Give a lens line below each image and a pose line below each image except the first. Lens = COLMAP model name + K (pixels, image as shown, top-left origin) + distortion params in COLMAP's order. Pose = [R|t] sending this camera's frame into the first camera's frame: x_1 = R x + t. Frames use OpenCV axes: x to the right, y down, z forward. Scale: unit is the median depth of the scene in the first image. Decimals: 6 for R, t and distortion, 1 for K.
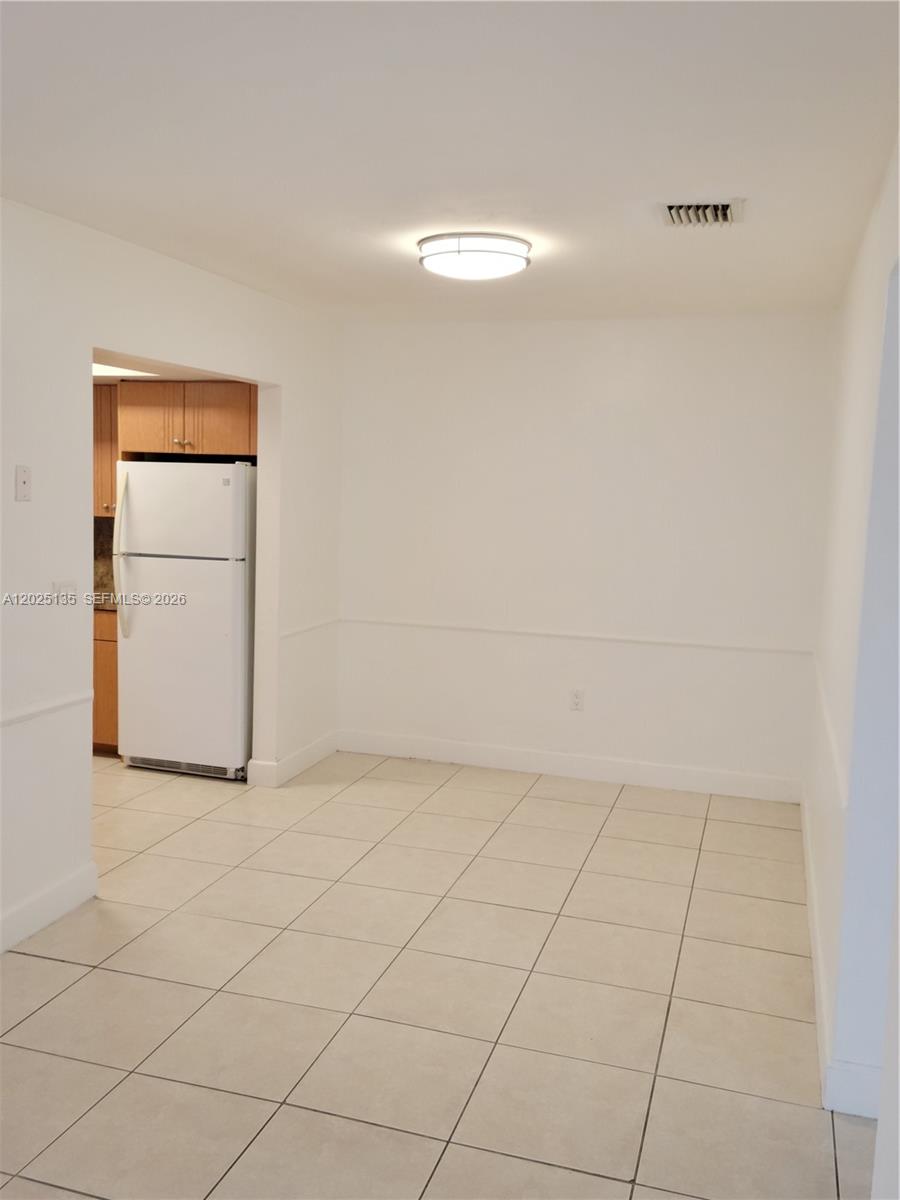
lens RADIAL K [[1023.5, 0, 450.0], [0, 1023.5, 600.0], [0, 0, 1]] dist [0.065435, -0.003031]
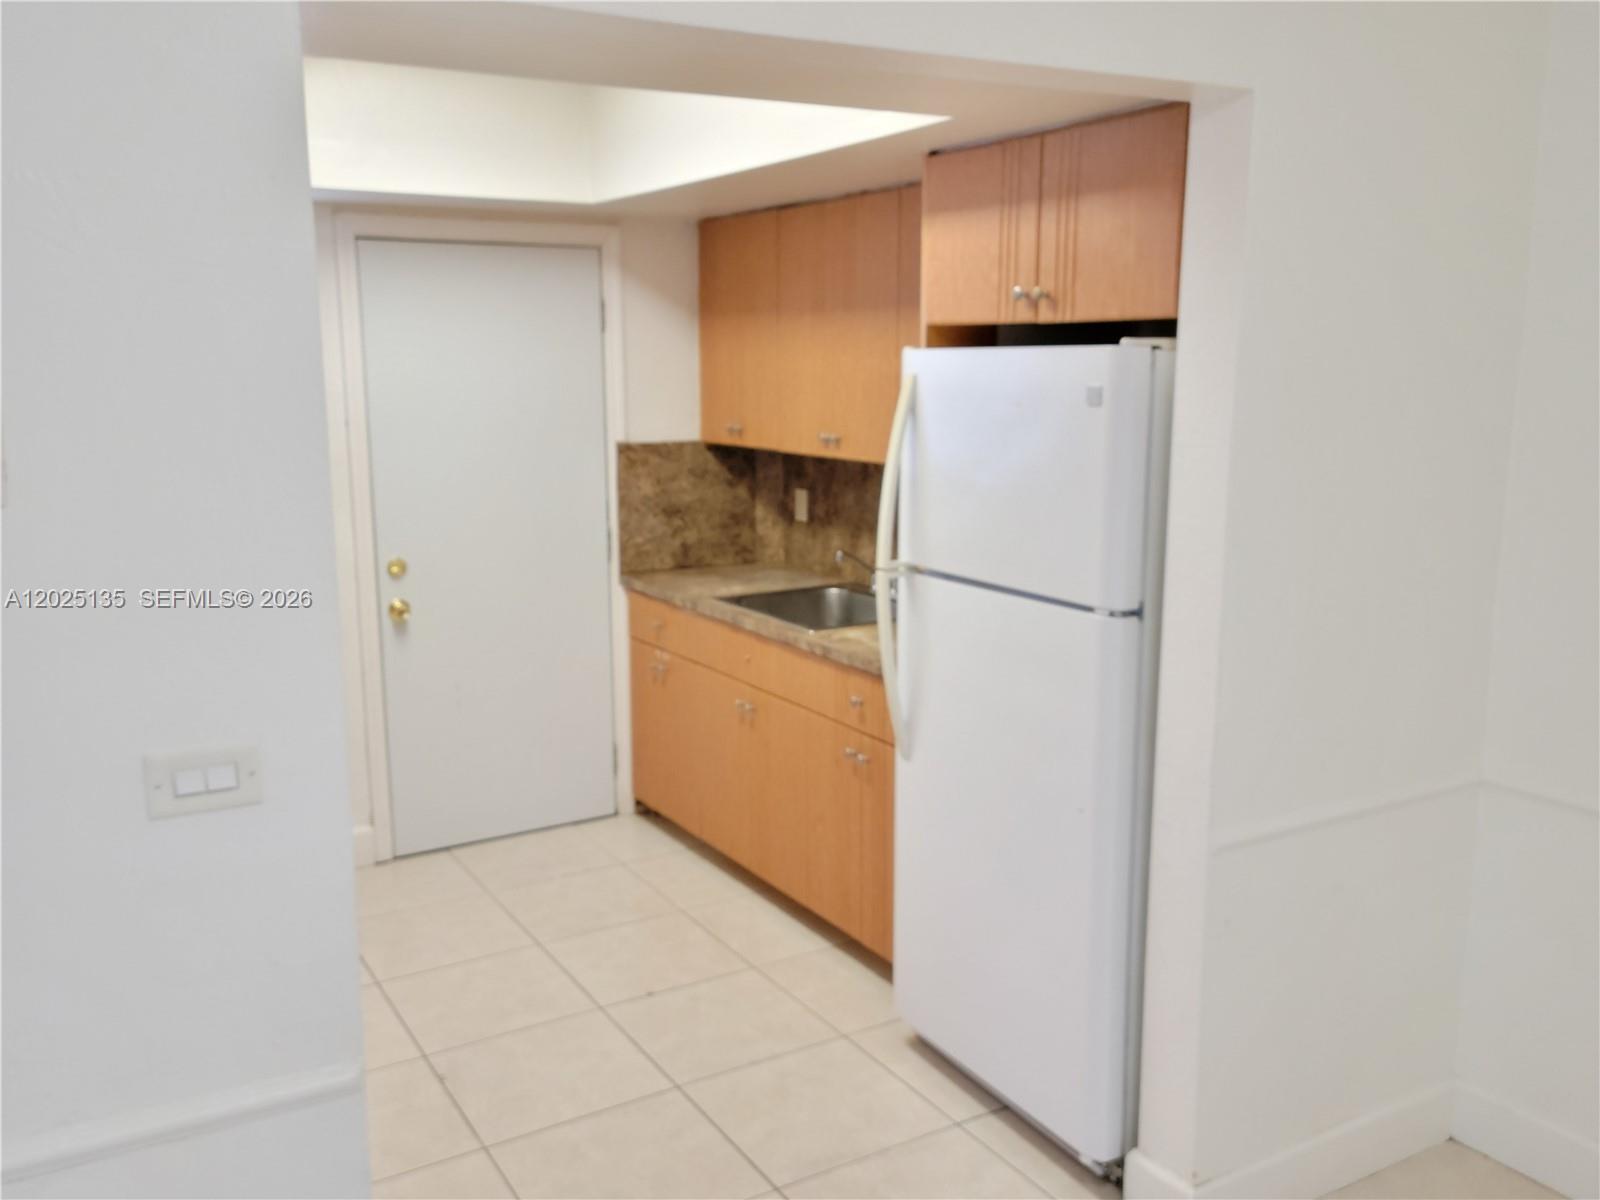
lens RADIAL K [[1364.6, 0, 800.0], [0, 1364.6, 600.0], [0, 0, 1]] dist [0.065435, -0.003031]
pose [[0.750249, 0.086342, -0.655493, 0.024398], [-0.048753, 0.995962, 0.075389, -0.072671], [0.659355, -0.024603, 0.751429, 0.550668]]
